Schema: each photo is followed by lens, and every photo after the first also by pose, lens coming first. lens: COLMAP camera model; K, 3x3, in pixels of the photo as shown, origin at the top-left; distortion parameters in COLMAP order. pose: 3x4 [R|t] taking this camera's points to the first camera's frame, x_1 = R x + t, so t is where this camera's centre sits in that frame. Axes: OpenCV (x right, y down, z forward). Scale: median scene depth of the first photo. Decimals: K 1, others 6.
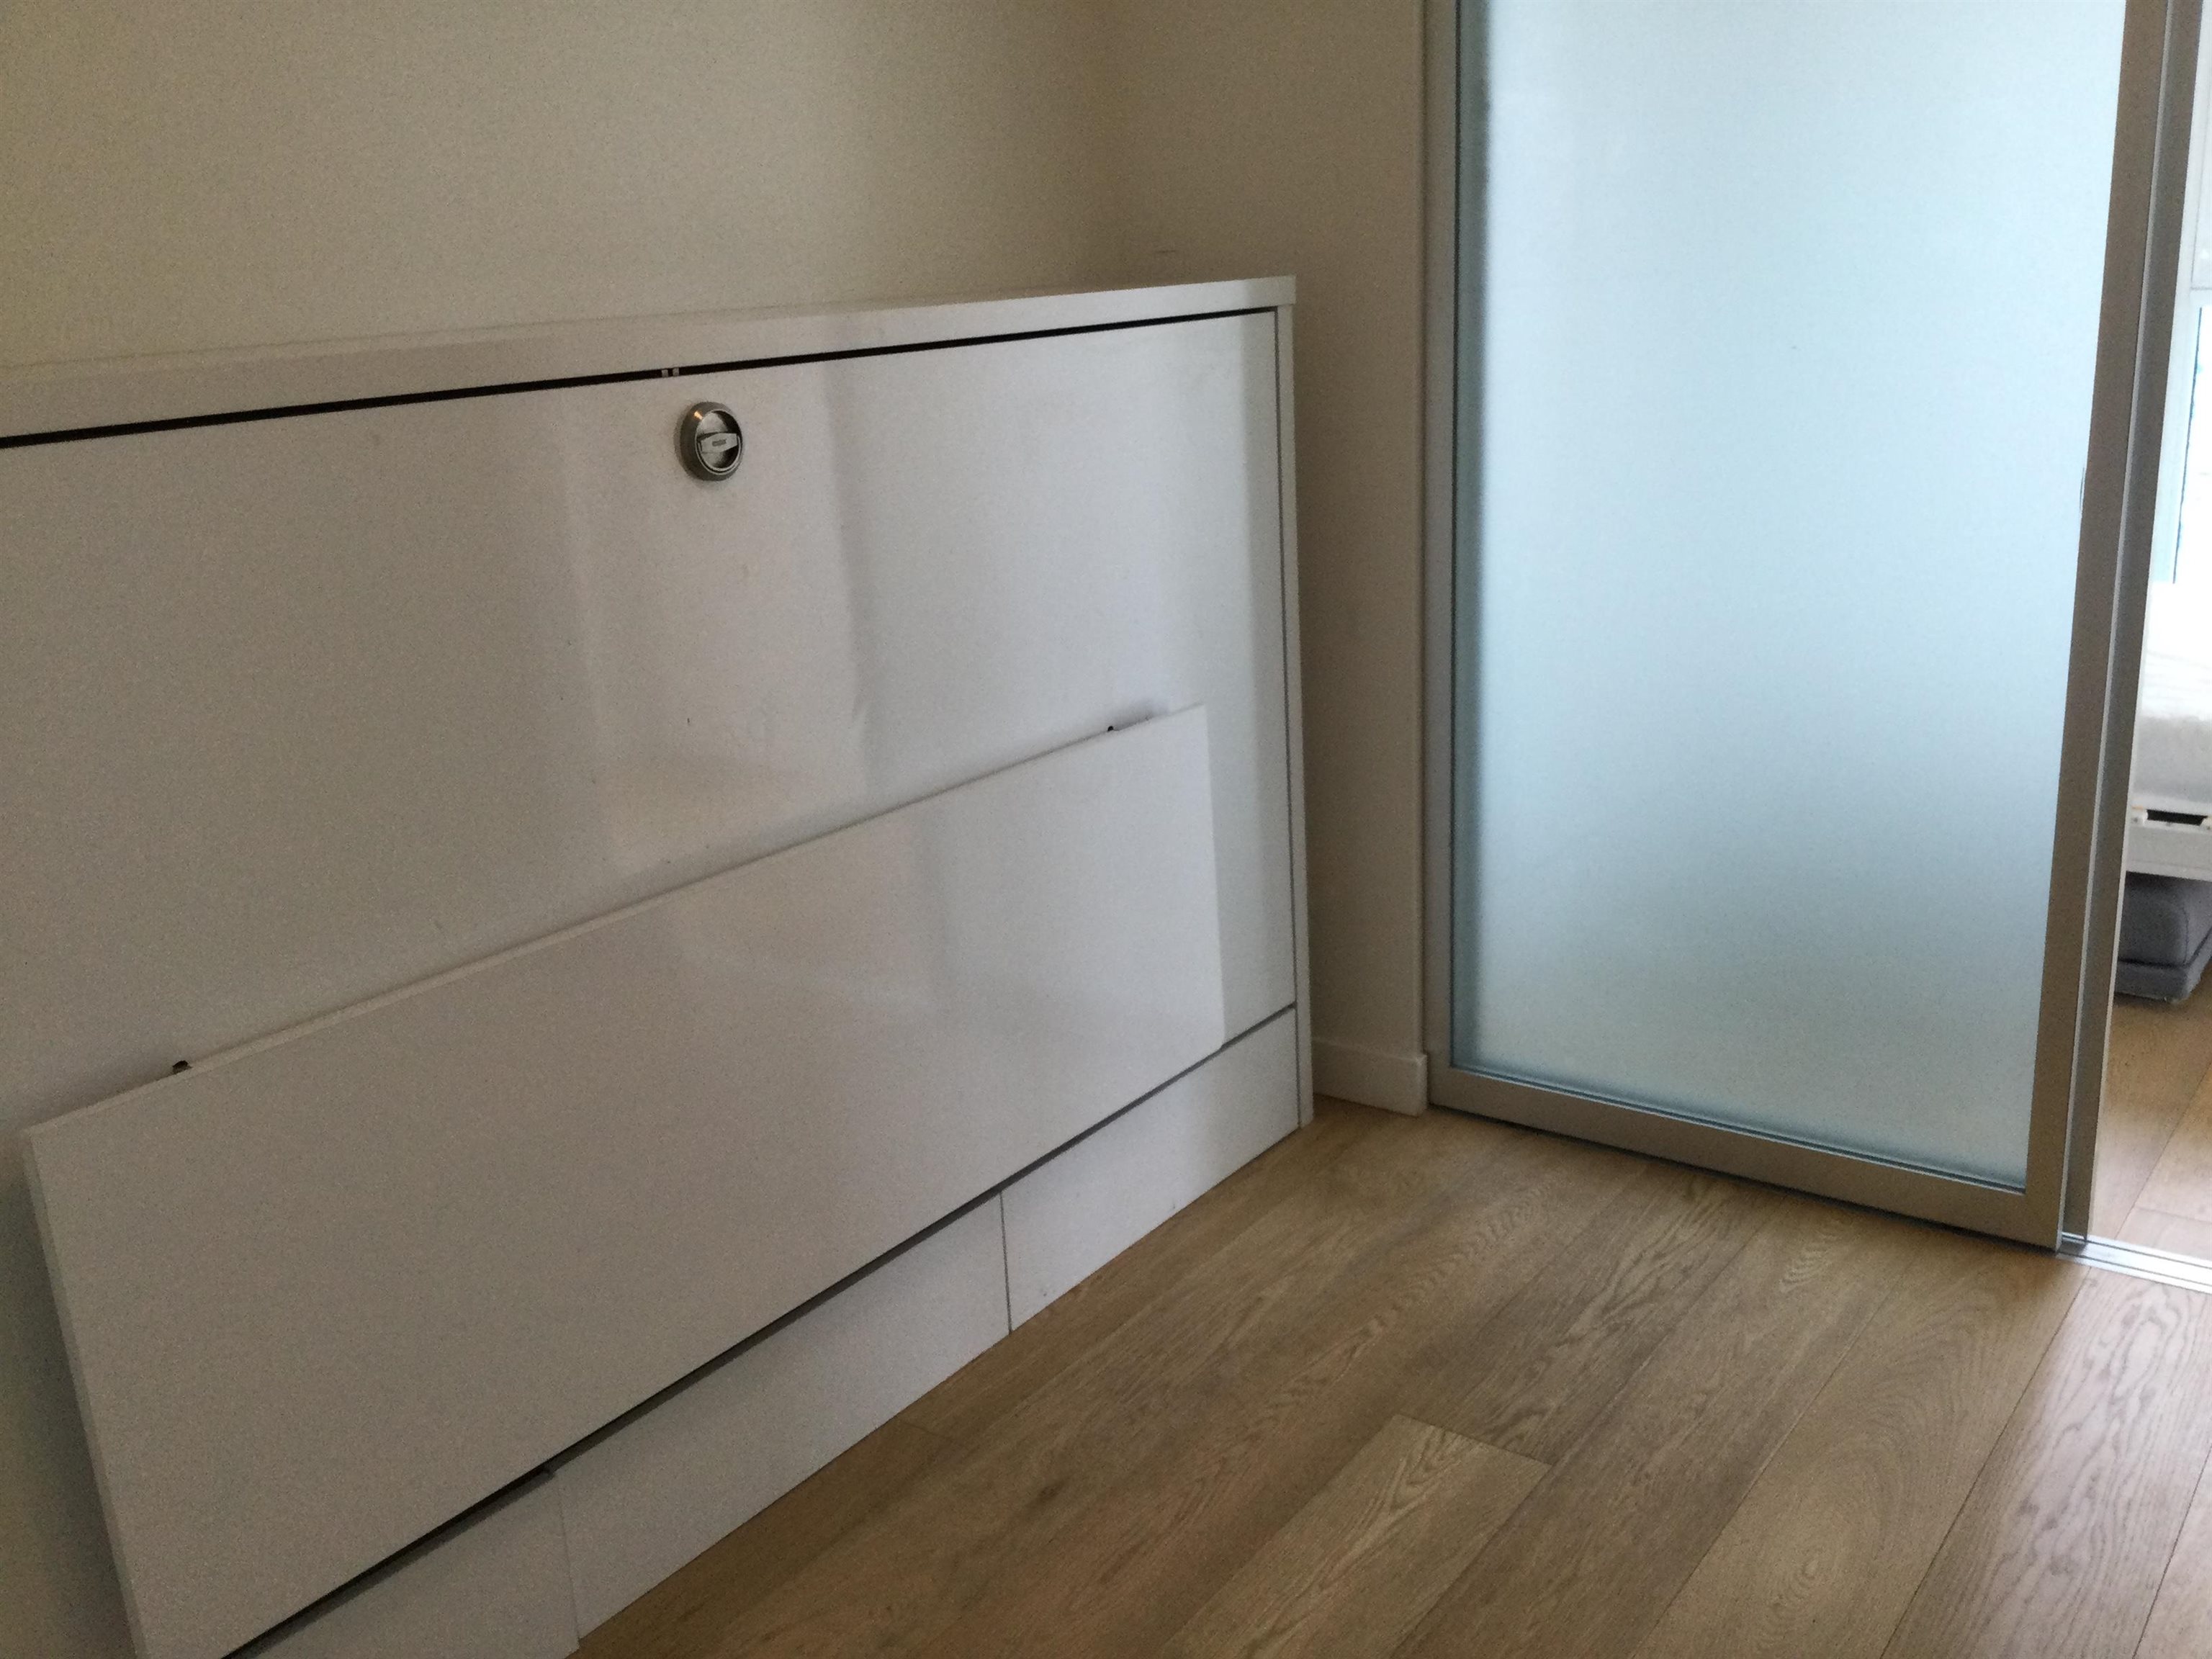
lens RADIAL K [[2026.2, 0, 1106.0], [0, 2026.2, 829.5], [0, 0, 1]] dist [0.080751, -0.147478]
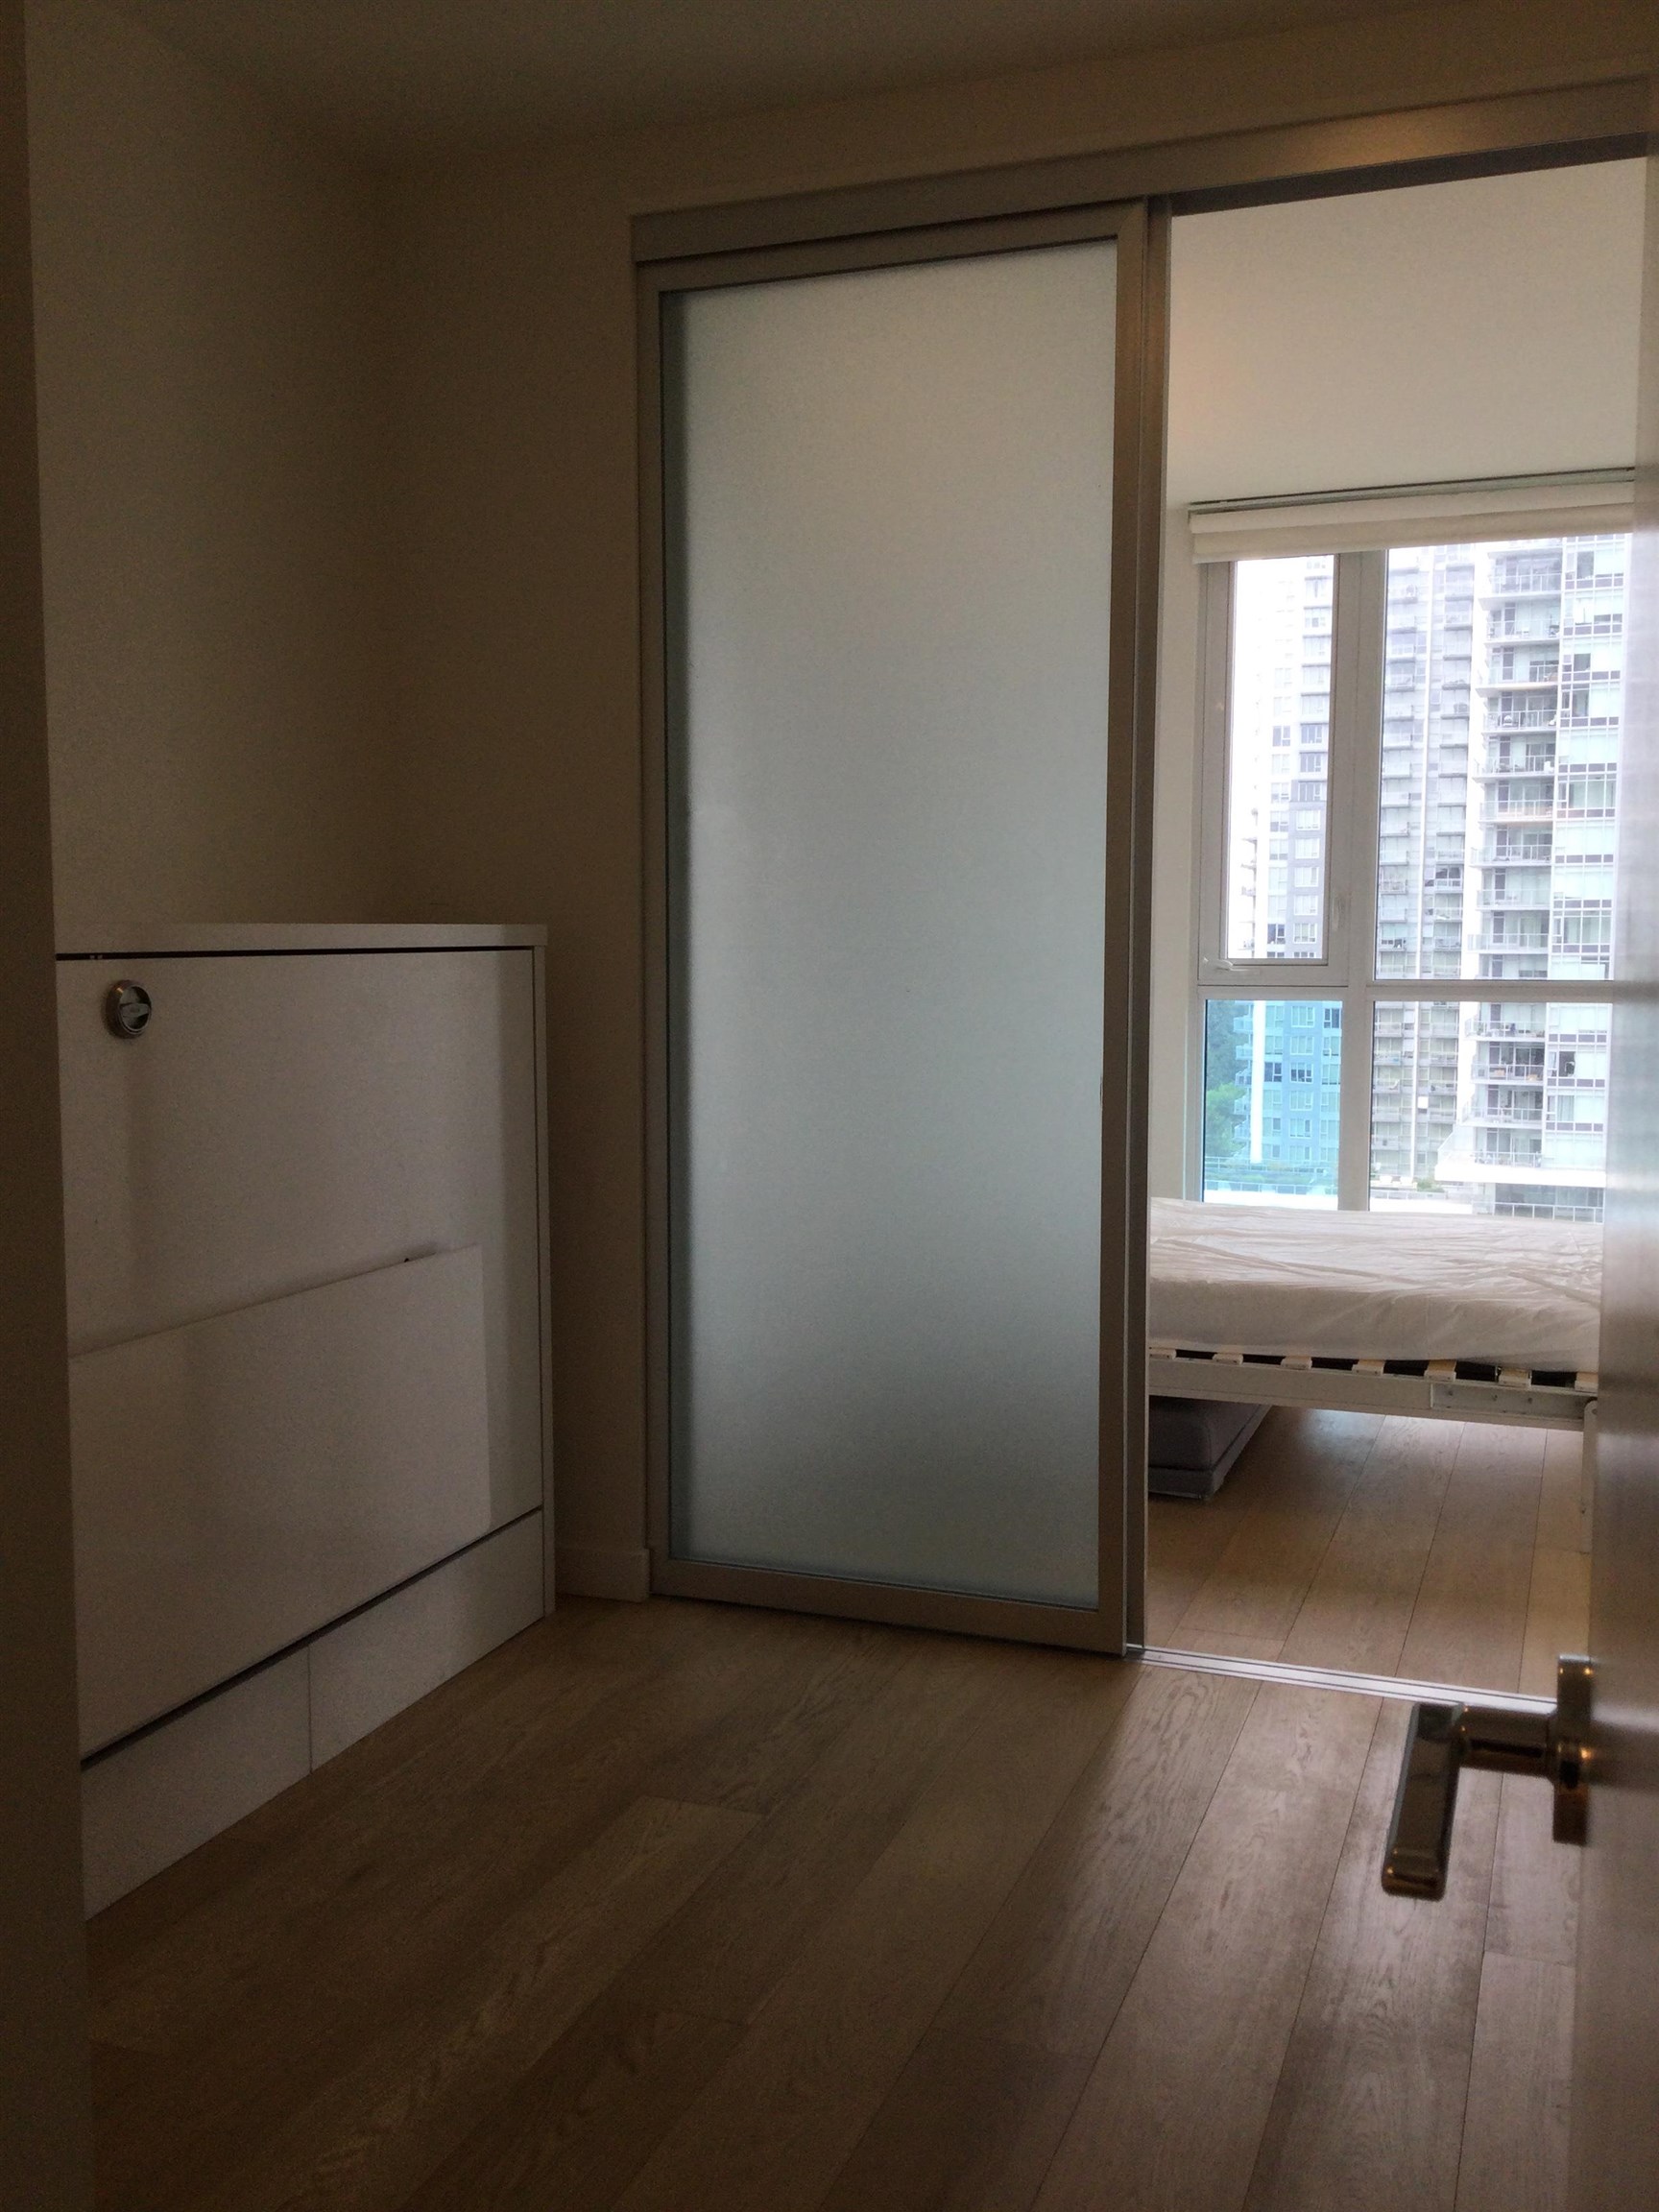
lens RADIAL K [[2012.9, 0, 829.5], [0, 2012.9, 1106.0], [0, 0, 1]] dist [0.103356, 0.000233]
pose [[0.962257, 0.024263, 0.271059, -0.087574], [0.030508, 0.980122, -0.196037, 0.109823], [-0.270427, 0.196907, 0.942389, -0.267549]]
